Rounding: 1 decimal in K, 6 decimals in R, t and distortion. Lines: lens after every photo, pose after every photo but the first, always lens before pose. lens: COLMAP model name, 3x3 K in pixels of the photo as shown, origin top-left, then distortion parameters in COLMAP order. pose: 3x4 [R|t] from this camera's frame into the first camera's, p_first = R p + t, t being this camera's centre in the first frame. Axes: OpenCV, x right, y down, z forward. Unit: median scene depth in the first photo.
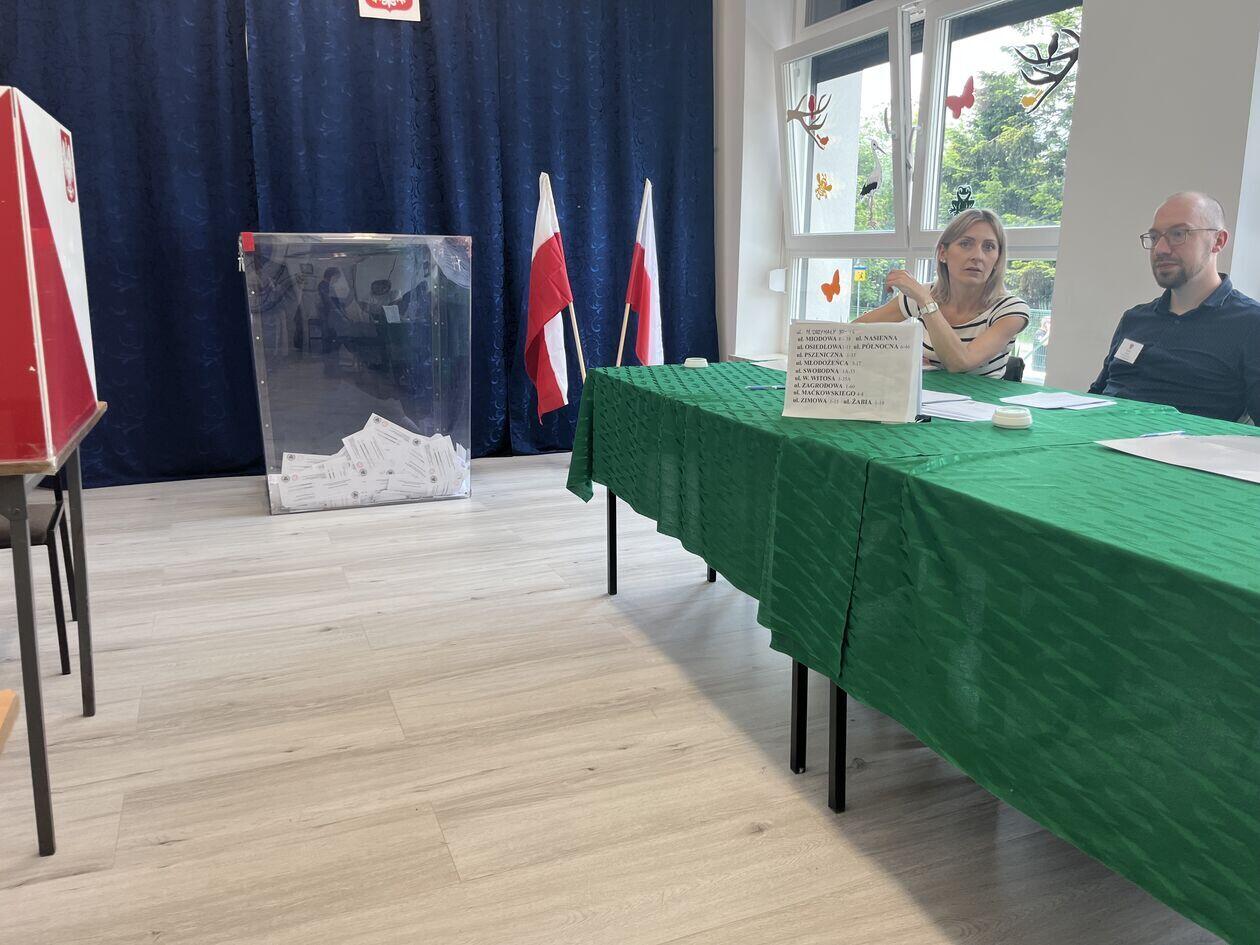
lens RADIAL K [[971.1, 0, 636.4], [0, 971.1, 470.1], [0, 0, 1]] dist [-0.004211, -0.009416]
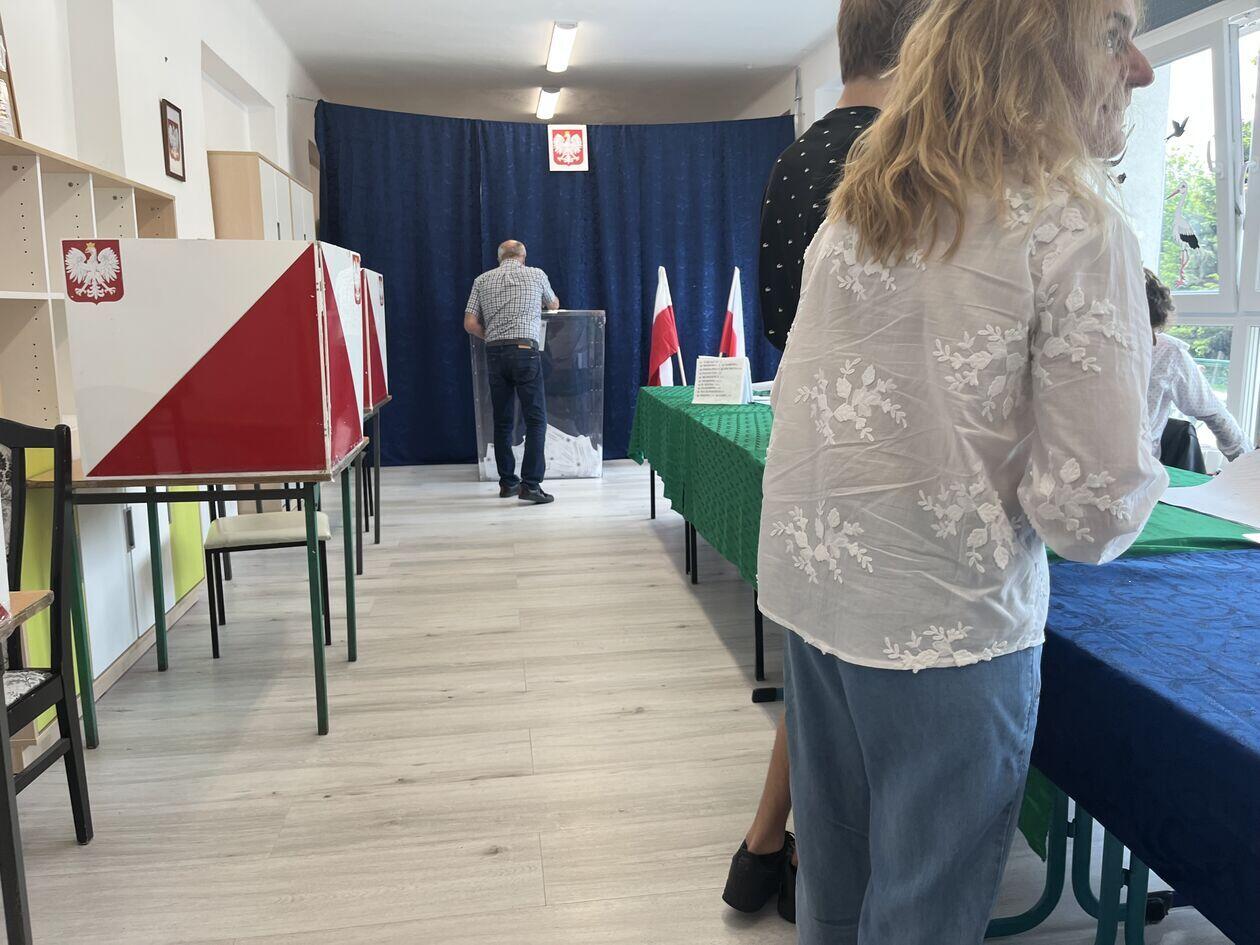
lens RADIAL K [[971.1, 0, 627.4], [0, 971.1, 469.9], [0, 0, 1]] dist [-0.004211, -0.009416]
pose [[0.966674, 0.025185, -0.254767, 0.245791], [-0.039060, 0.998008, -0.049550, 0.085761], [0.253011, 0.057850, 0.965732, -0.451267]]
